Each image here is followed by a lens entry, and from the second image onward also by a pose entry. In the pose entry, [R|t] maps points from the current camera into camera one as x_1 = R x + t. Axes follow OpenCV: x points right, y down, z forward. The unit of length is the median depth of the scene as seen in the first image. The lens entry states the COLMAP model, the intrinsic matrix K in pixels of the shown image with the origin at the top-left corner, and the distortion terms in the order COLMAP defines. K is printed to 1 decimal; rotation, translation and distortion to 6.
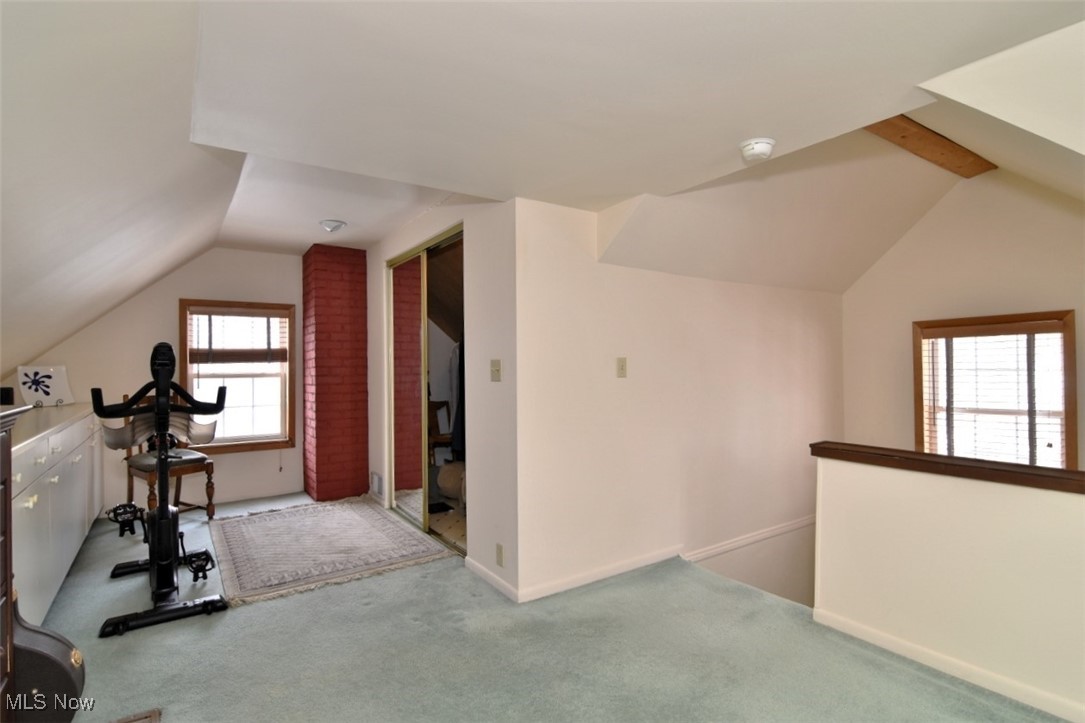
lens RADIAL K [[544.0, 0, 543.0], [0, 544.0, 363.0], [0, 0, 1]] dist [-0.002174, -0.010257]
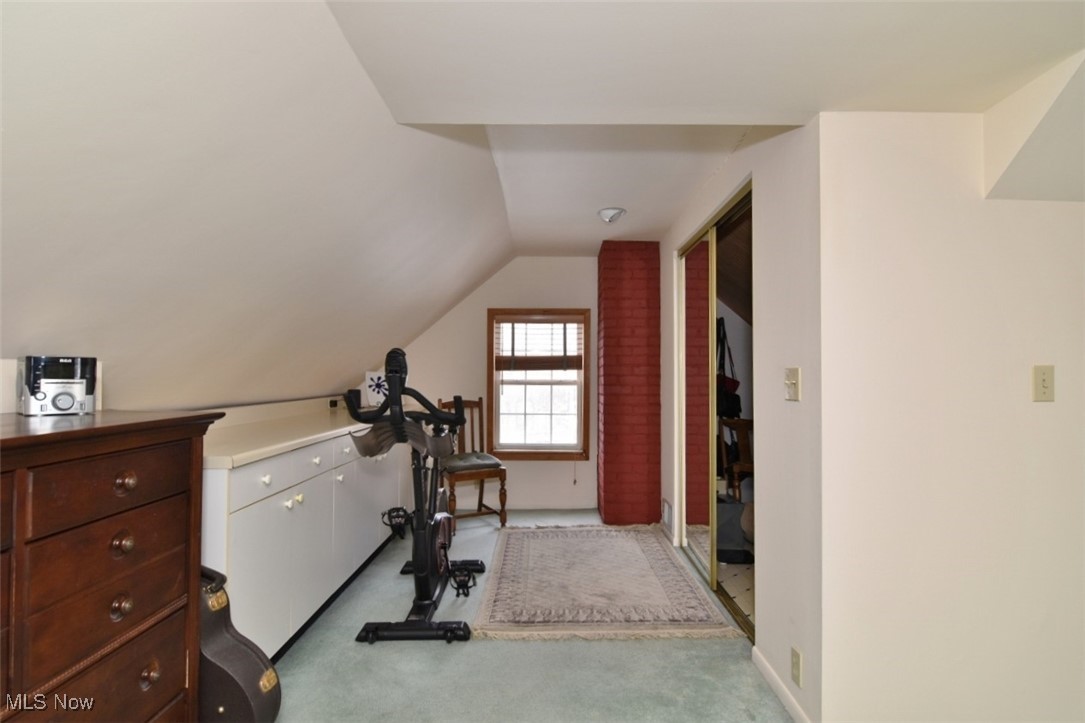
lens RADIAL K [[559.5, 0, 542.6], [0, 559.5, 362.3], [0, 0, 1]] dist [-0.013583, -0.000730]
pose [[0.821210, -0.000950, -0.570626, 0.036225], [-0.007666, 0.999890, -0.012697, -0.001769], [0.570575, 0.014801, 0.821112, 0.189839]]
